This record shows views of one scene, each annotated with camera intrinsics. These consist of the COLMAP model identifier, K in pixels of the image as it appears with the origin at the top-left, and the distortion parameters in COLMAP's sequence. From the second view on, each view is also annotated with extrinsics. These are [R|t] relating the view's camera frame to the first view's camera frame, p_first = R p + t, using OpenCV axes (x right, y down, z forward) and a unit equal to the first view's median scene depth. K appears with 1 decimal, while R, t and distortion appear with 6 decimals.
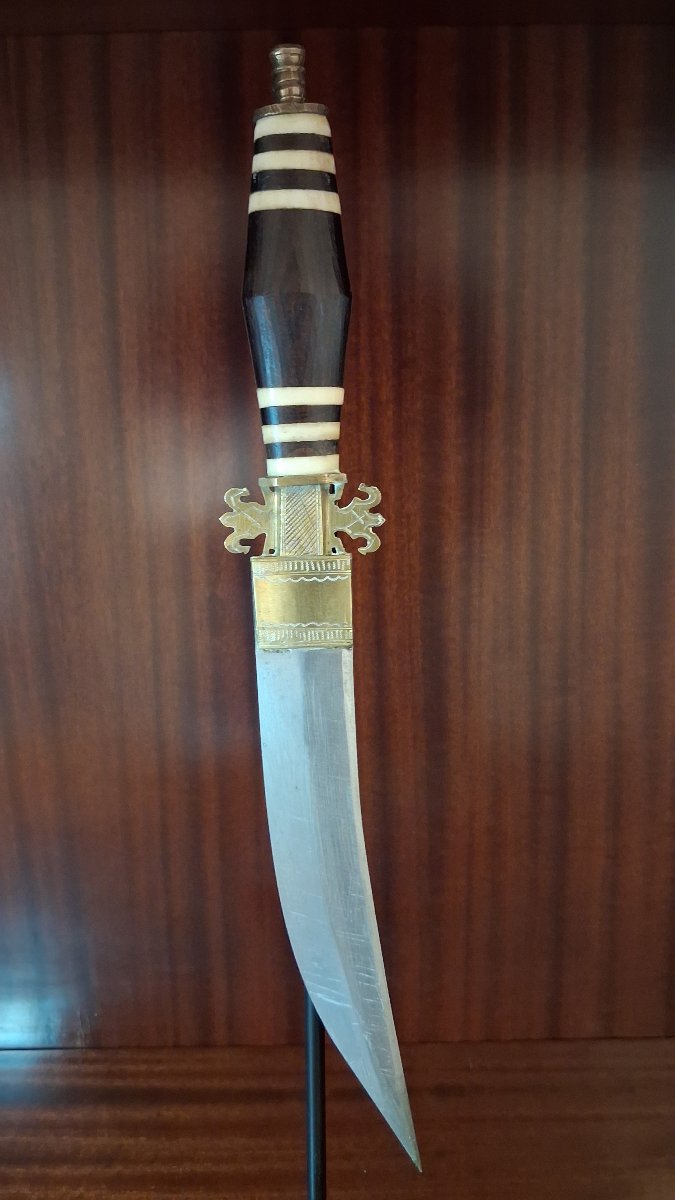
lens RADIAL K [[988.8, 0, 341.6], [0, 988.8, 607.9], [0, 0, 1]] dist [-0.004049, -0.017188]
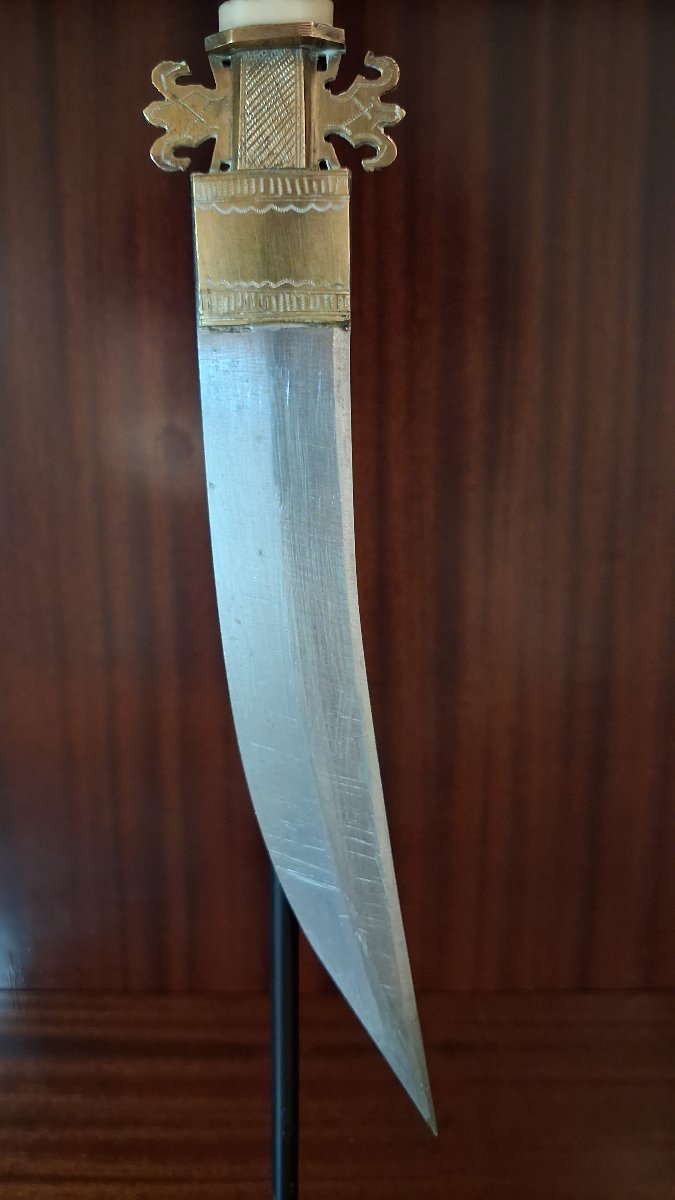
lens RADIAL K [[988.8, 0, 330.5], [0, 988.8, 634.6], [0, 0, 1]] dist [-0.004049, -0.017188]
pose [[0.999845, 0.017248, -0.003421, 0.002402], [-0.017106, 0.999139, 0.037796, 0.128136], [0.004070, -0.037732, 0.999280, 0.211662]]
